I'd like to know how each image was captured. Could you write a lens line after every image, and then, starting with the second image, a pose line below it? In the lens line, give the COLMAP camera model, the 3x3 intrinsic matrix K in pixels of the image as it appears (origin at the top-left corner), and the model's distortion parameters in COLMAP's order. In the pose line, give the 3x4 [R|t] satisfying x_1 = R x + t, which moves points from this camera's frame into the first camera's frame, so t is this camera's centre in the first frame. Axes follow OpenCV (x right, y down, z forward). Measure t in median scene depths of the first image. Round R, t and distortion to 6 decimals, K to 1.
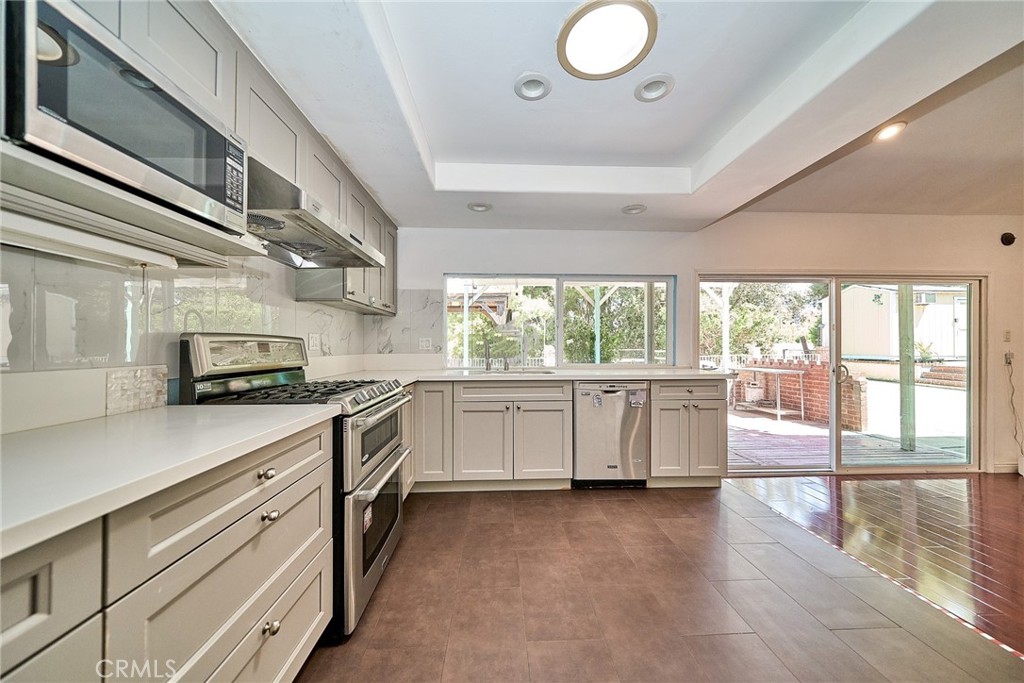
lens RADIAL K [[360.0, 0, 517.8], [0, 360.0, 341.0], [0, 0, 1]] dist [-0.000786, -0.000059]
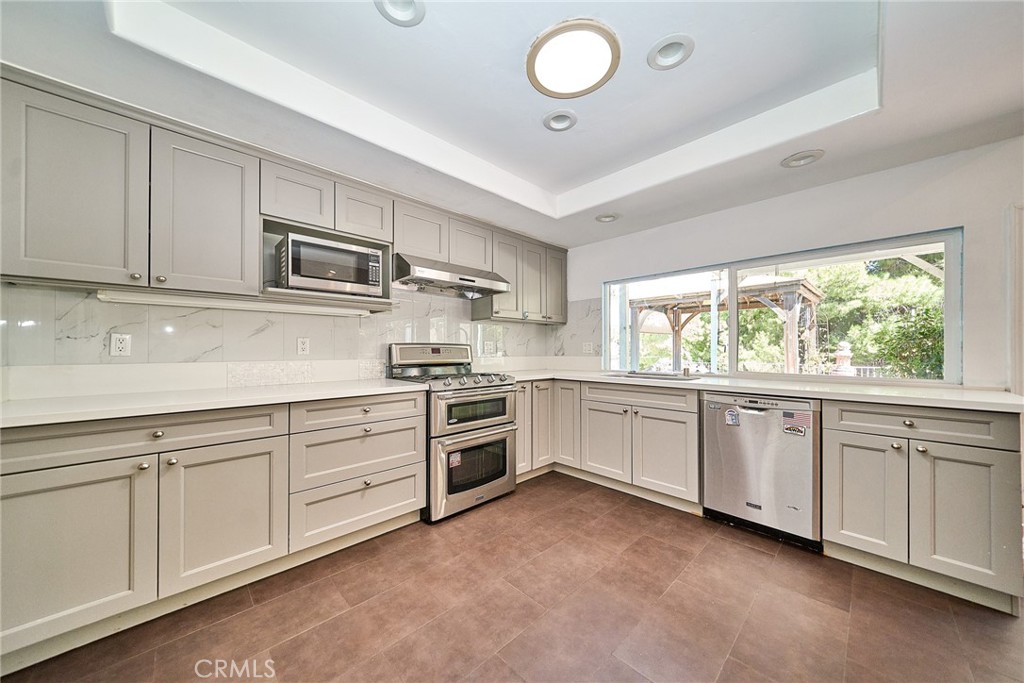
lens RADIAL K [[354.0, 0, 494.6], [0, 354.0, 345.7], [0, 0, 1]] dist [0.000191, -0.000031]
pose [[0.639552, -0.007961, -0.768706, 0.427227], [0.011138, 0.999937, -0.001089, -0.000926], [0.768667, -0.007866, 0.639601, 0.072203]]
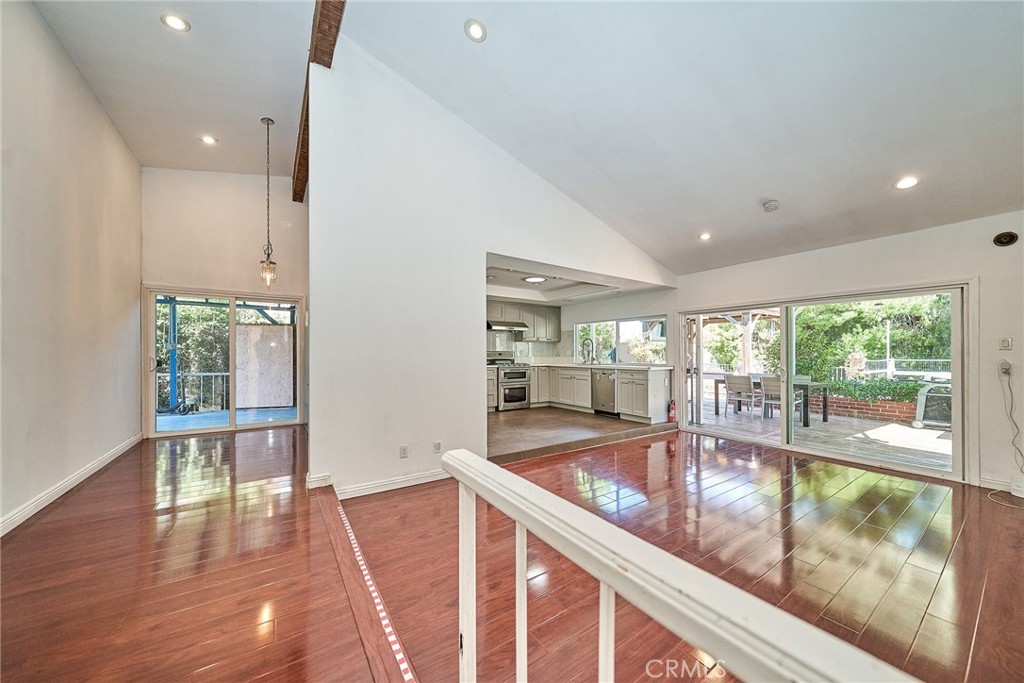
lens RADIAL K [[354.0, 0, 494.6], [0, 354.0, 345.7], [0, 0, 1]] dist [0.000191, -0.000031]
pose [[0.493564, -0.019051, -0.869501, 1.674433], [0.013211, 0.999809, -0.014406, -0.014936], [0.869609, -0.004377, 0.493722, -0.663669]]
